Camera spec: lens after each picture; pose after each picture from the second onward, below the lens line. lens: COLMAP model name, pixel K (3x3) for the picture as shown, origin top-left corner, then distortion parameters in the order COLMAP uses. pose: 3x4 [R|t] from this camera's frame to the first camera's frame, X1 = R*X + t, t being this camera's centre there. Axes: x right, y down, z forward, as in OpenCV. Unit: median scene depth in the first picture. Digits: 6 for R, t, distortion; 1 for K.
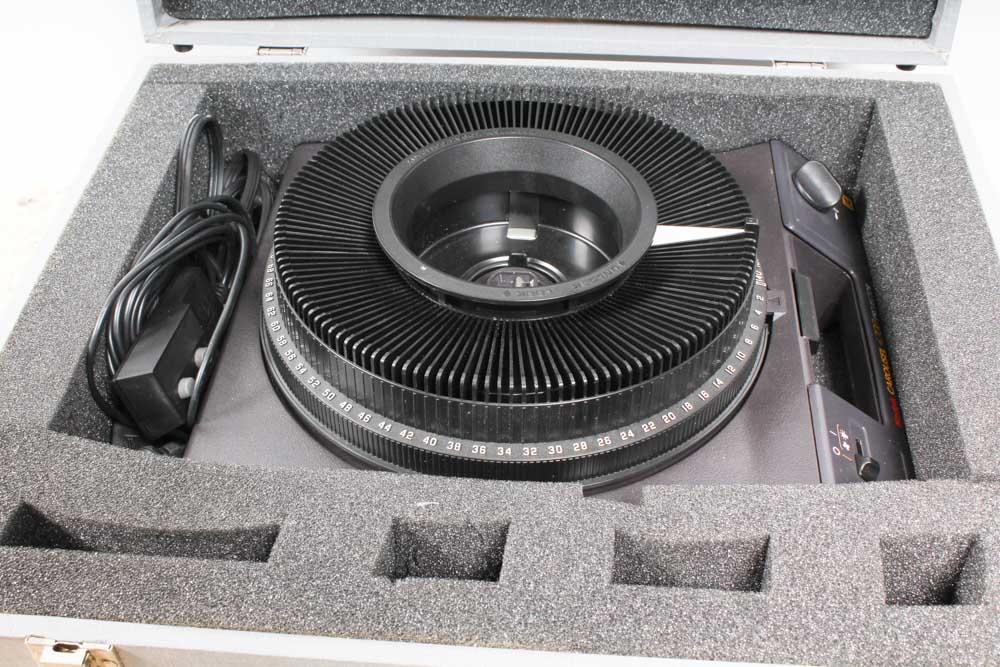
lens RADIAL K [[1136.1, 0, 493.5], [0, 1136.1, 337.1], [0, 0, 1]] dist [-0.100439, 0.000000]
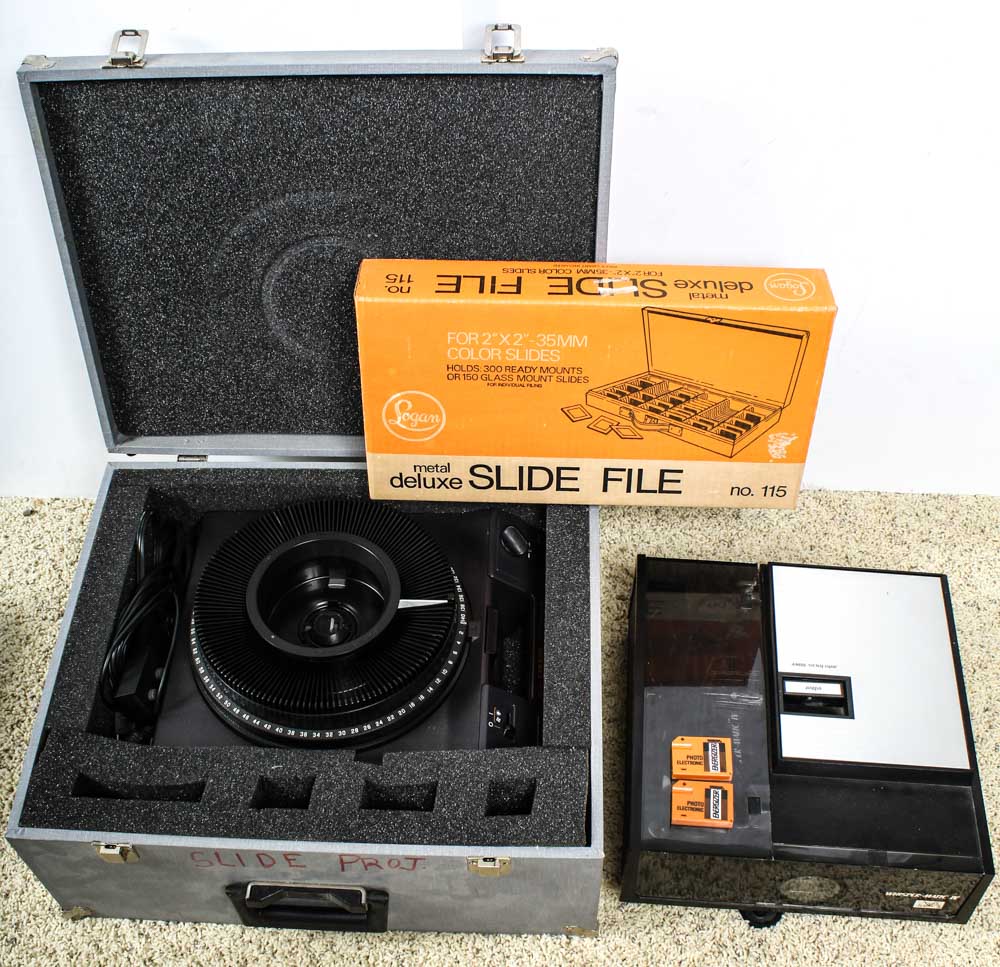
lens RADIAL K [[1212.1, 0, 497.1], [0, 1212.1, 478.4], [0, 0, 1]] dist [-0.166859, 0.000000]
pose [[0.998756, -0.035950, 0.034543, 0.238943], [0.032328, 0.994440, 0.100221, -0.483414], [-0.037953, -0.098980, 0.994365, -0.930615]]
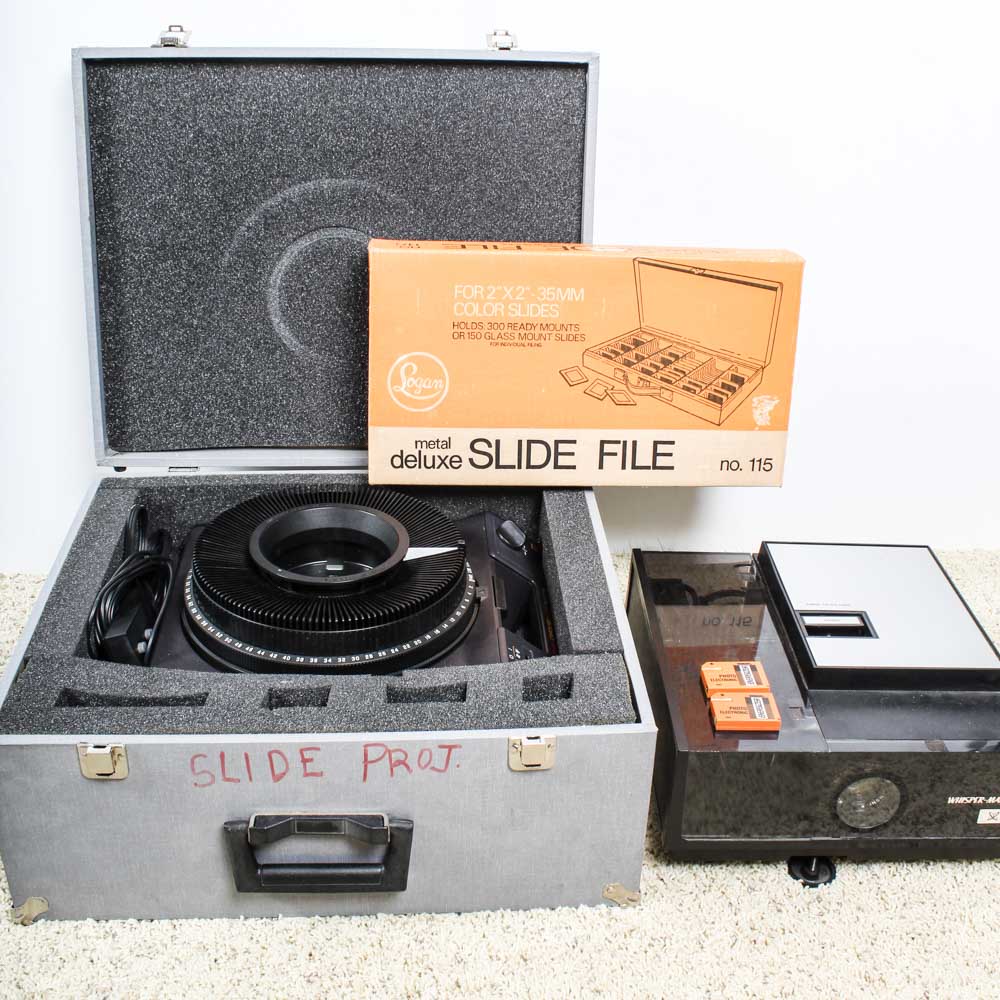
lens RADIAL K [[1179.2, 0, 501.5], [0, 1179.2, 495.9], [0, 0, 1]] dist [-0.158322, 0.000000]
pose [[0.986912, -0.028483, 0.158727, -0.005390], [0.071351, 0.959819, -0.271398, 0.337528], [-0.144619, 0.279171, 0.949289, -0.808880]]
